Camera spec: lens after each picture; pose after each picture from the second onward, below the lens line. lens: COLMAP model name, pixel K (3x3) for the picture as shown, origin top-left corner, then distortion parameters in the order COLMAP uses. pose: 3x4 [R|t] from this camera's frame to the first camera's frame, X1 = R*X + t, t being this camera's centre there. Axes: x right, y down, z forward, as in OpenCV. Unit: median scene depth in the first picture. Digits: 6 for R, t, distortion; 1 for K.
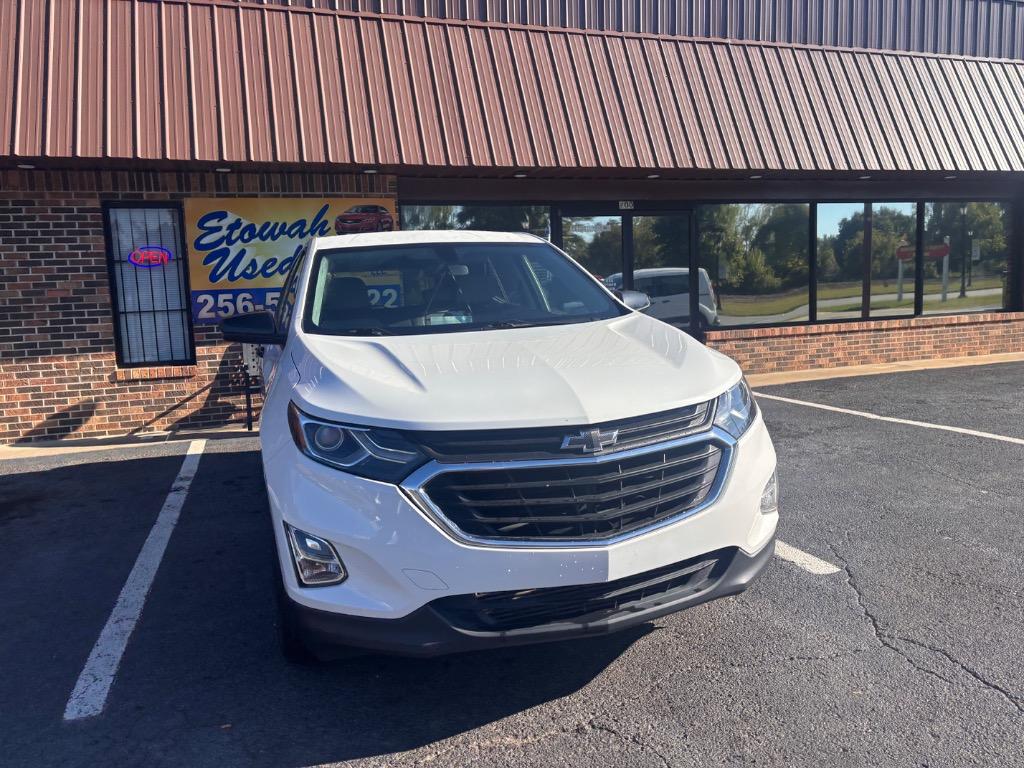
lens RADIAL K [[790.6, 0, 517.7], [0, 790.6, 384.8], [0, 0, 1]] dist [0.057975, -0.043556]
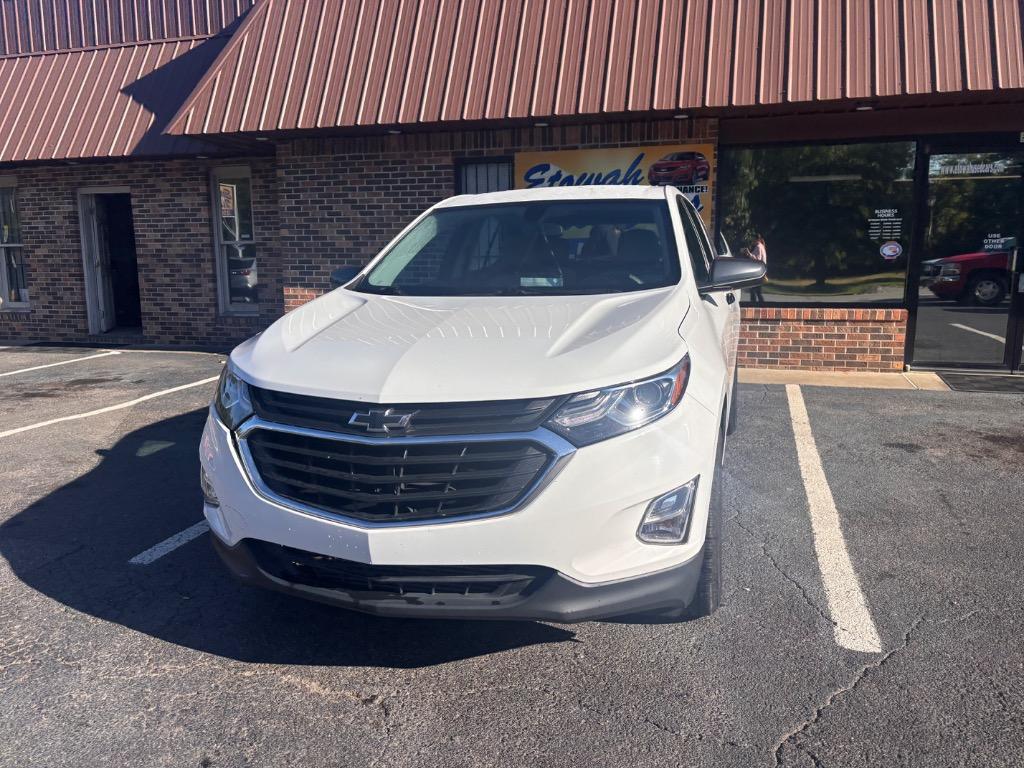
lens RADIAL K [[790.6, 0, 517.7], [0, 790.6, 384.8], [0, 0, 1]] dist [0.057975, -0.043556]
pose [[0.812156, 0.134472, -0.567733, 0.260610], [-0.093440, 0.990495, 0.100939, -0.029181], [0.575910, -0.028929, 0.817001, 0.101881]]
